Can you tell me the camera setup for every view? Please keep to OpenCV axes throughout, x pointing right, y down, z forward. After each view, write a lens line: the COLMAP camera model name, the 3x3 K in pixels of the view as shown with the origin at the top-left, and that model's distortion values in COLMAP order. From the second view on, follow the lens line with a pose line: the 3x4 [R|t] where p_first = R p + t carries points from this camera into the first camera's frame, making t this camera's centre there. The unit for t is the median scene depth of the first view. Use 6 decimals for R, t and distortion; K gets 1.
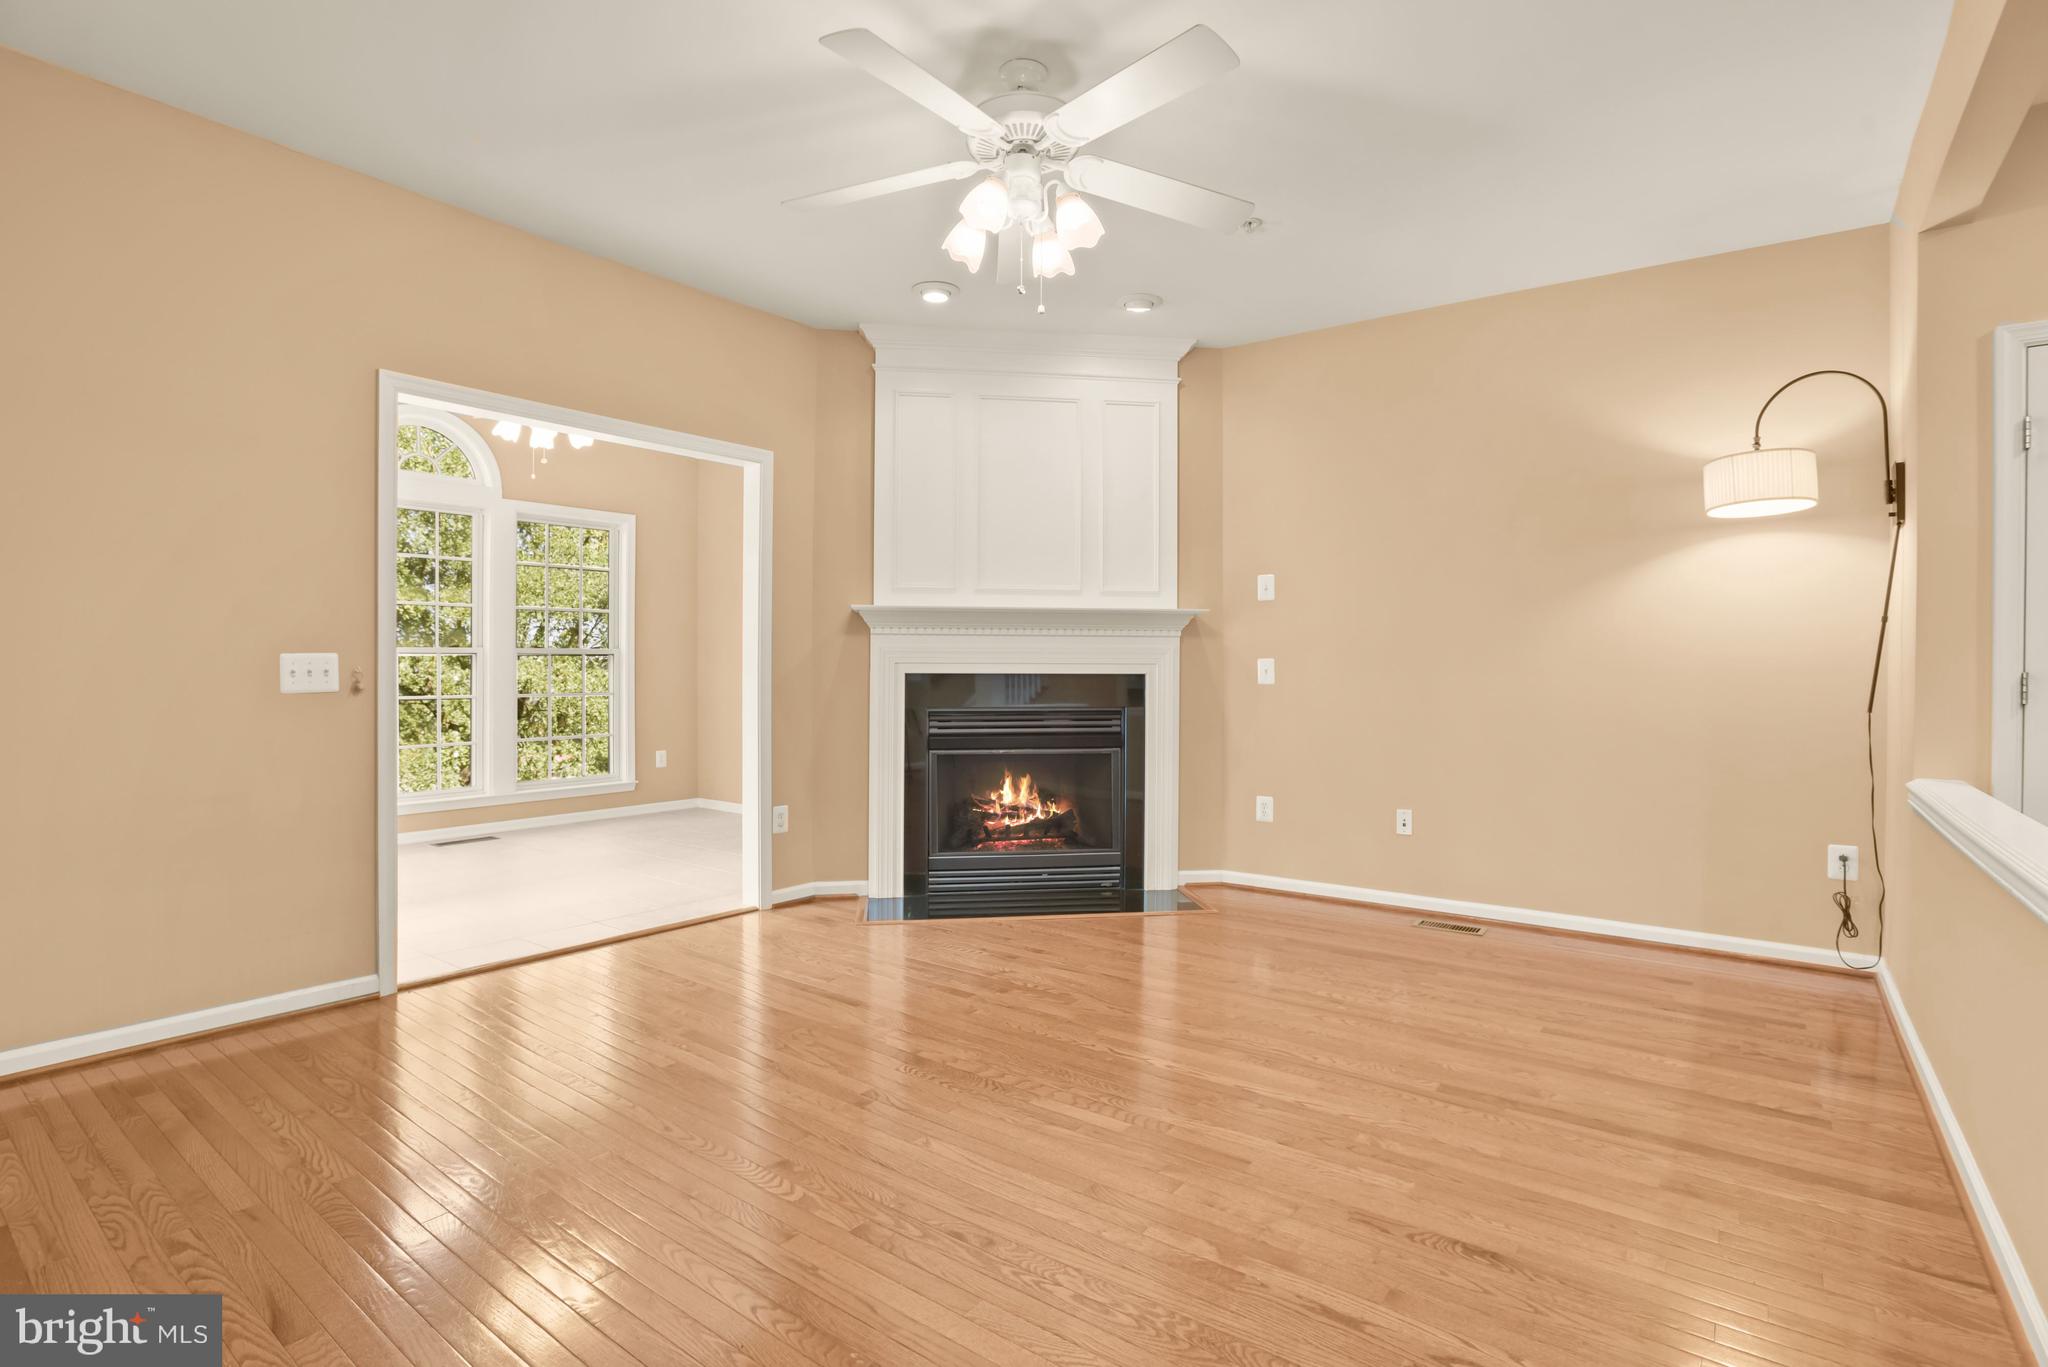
lens RADIAL K [[994.5, 0, 1023.1], [0, 994.5, 680.5], [0, 0, 1]] dist [-0.042387, 0.014442]
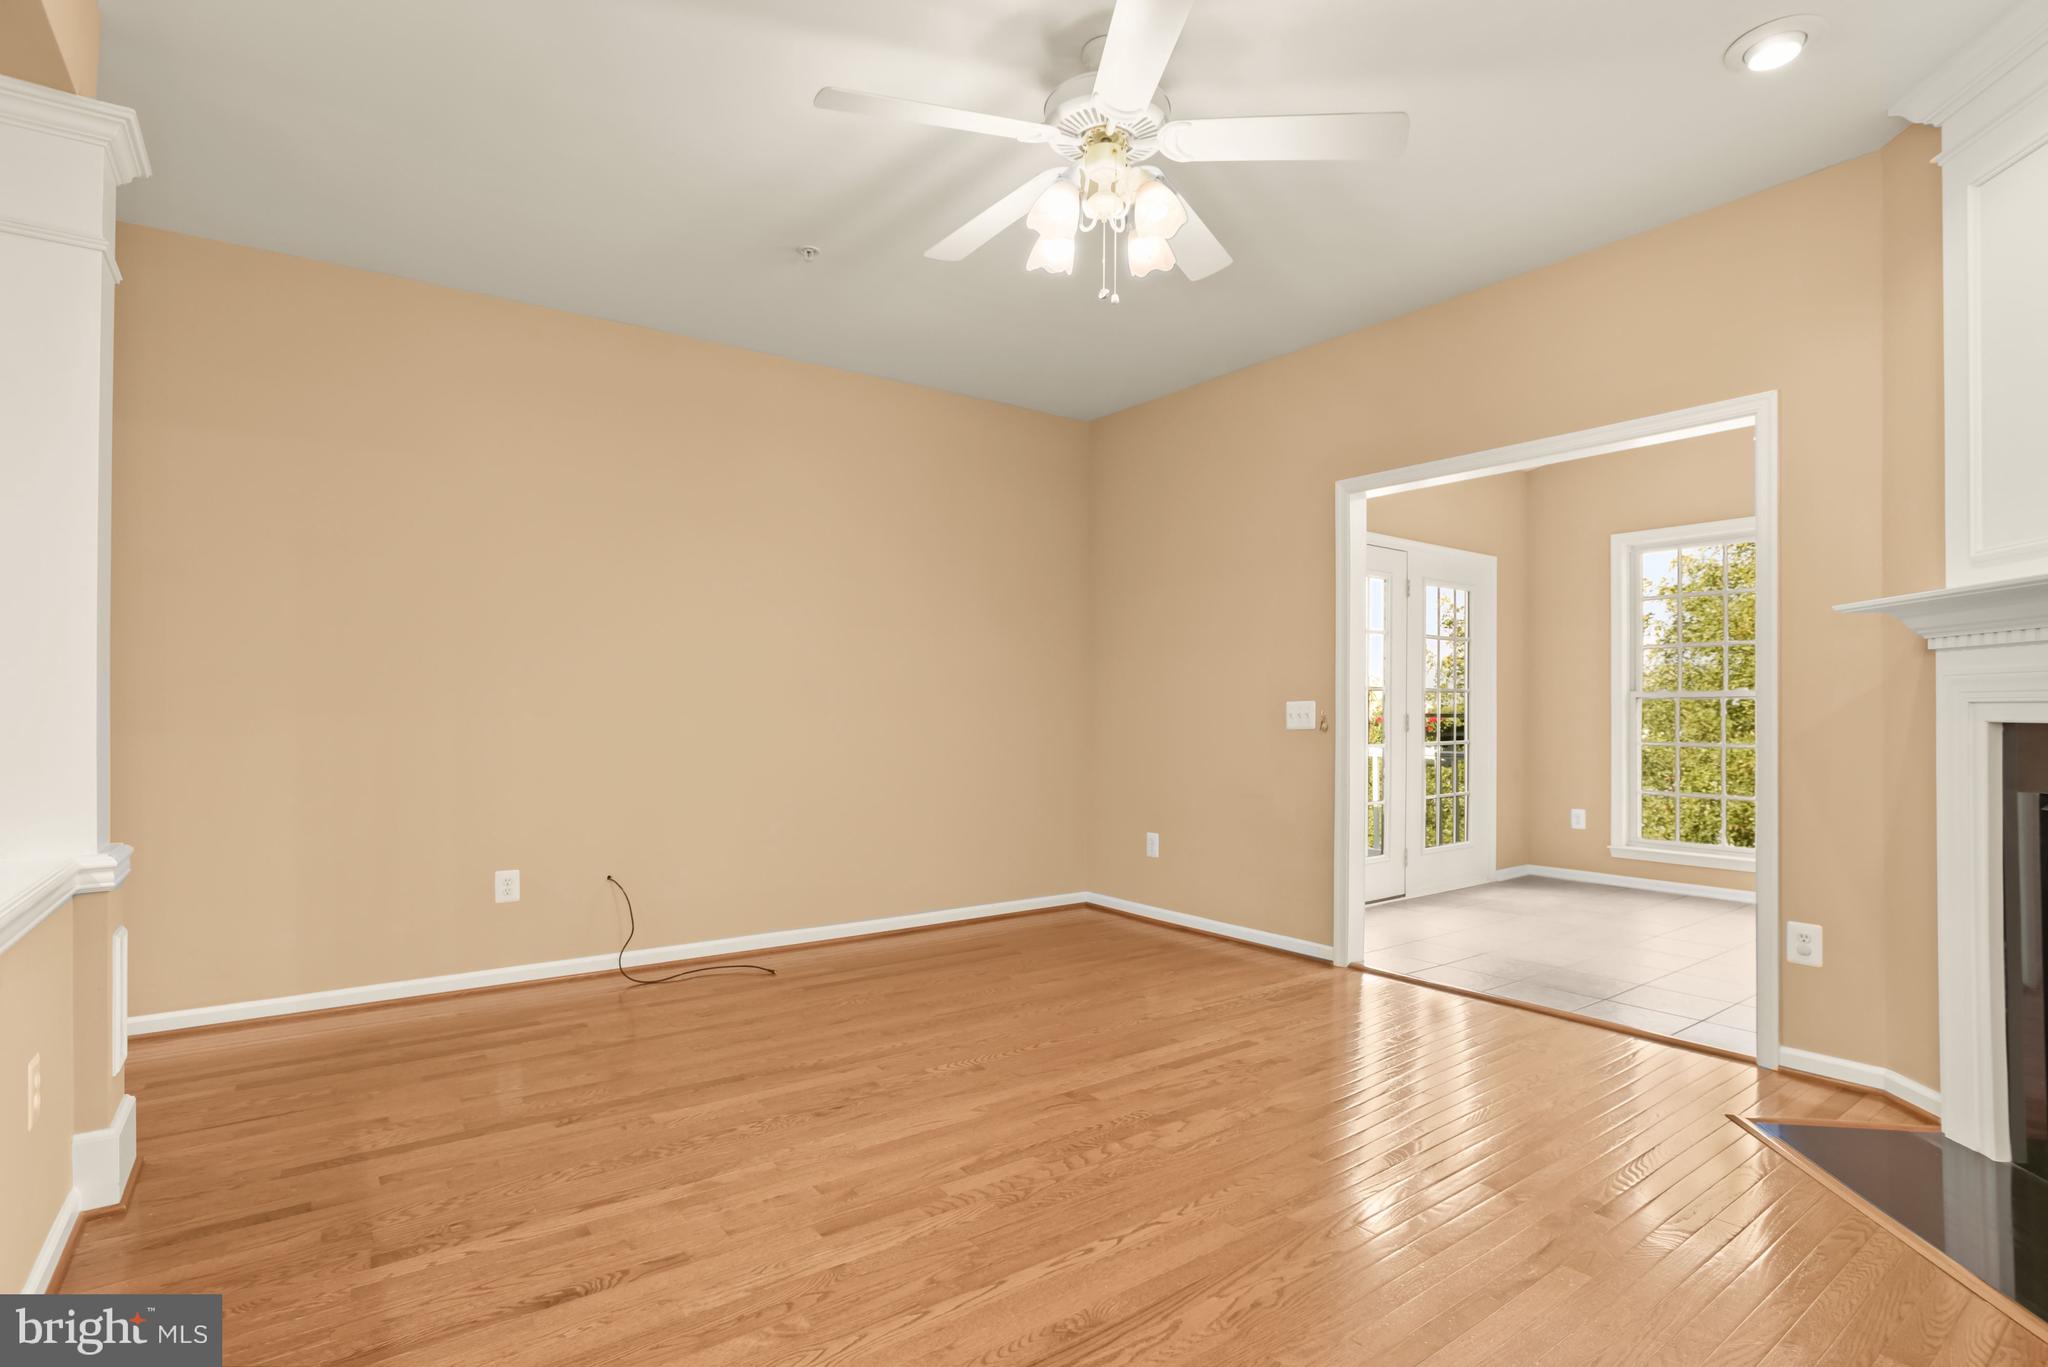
lens RADIAL K [[994.5, 0, 1017.8], [0, 994.5, 709.4], [0, 0, 1]] dist [-0.042387, 0.014442]
pose [[-0.282271, -0.006455, -0.959313, 0.500347], [-0.017722, 0.999842, -0.001514, -0.004805], [0.959171, 0.016574, -0.282341, 0.666138]]
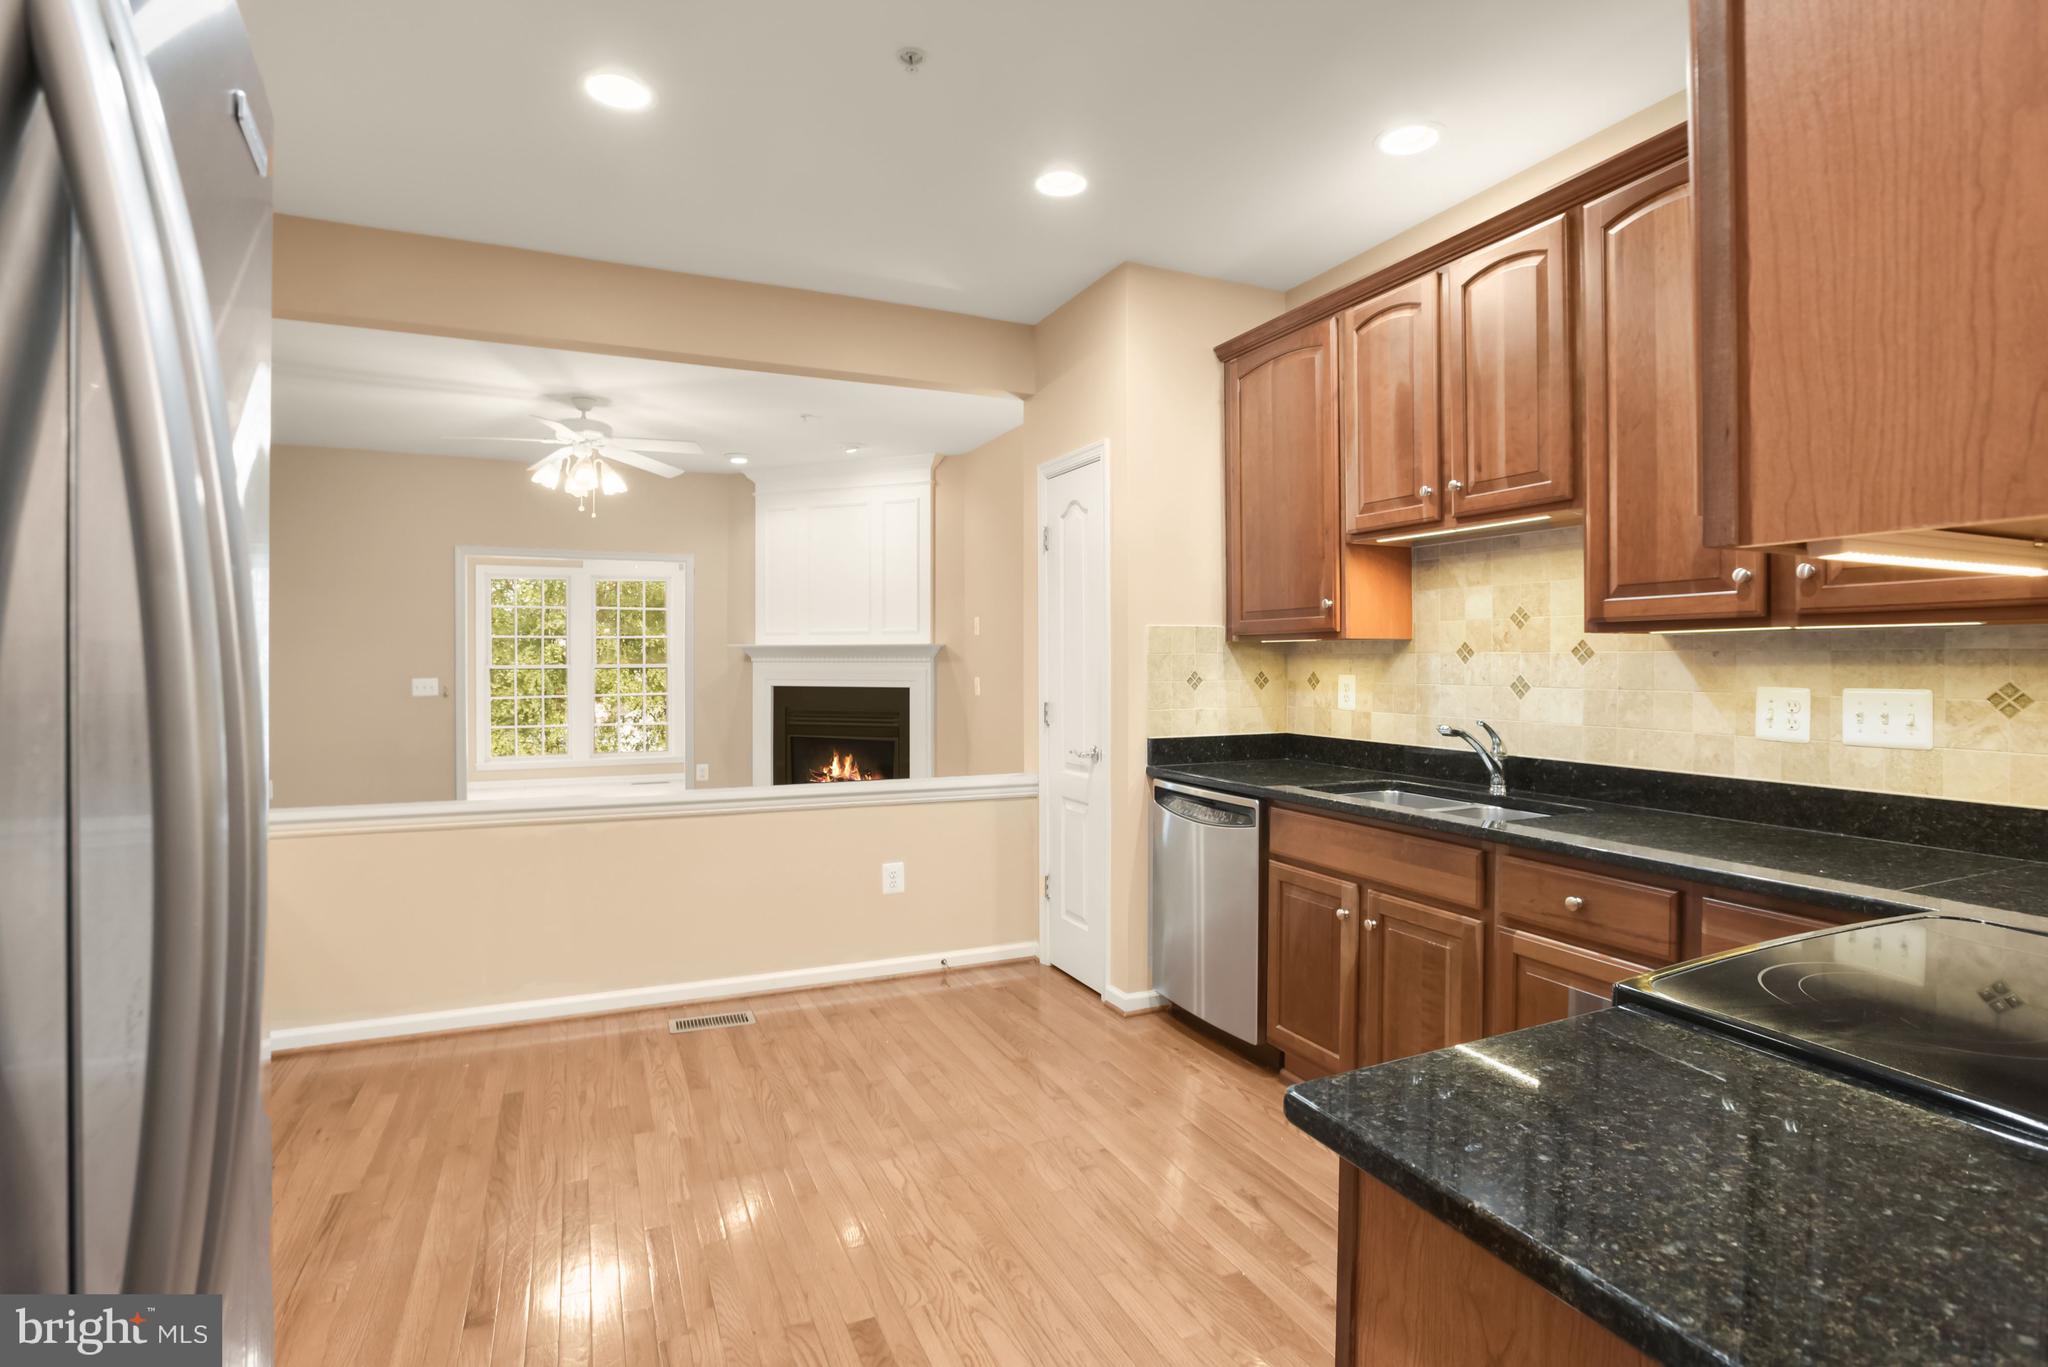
lens RADIAL K [[994.5, 0, 1032.3], [0, 994.5, 663.9], [0, 0, 1]] dist [-0.042387, 0.014442]
pose [[0.883920, -0.002502, -0.467632, 0.994875], [-0.002086, 0.999955, -0.009294, -0.029422], [0.467634, 0.009191, 0.883875, -0.206360]]
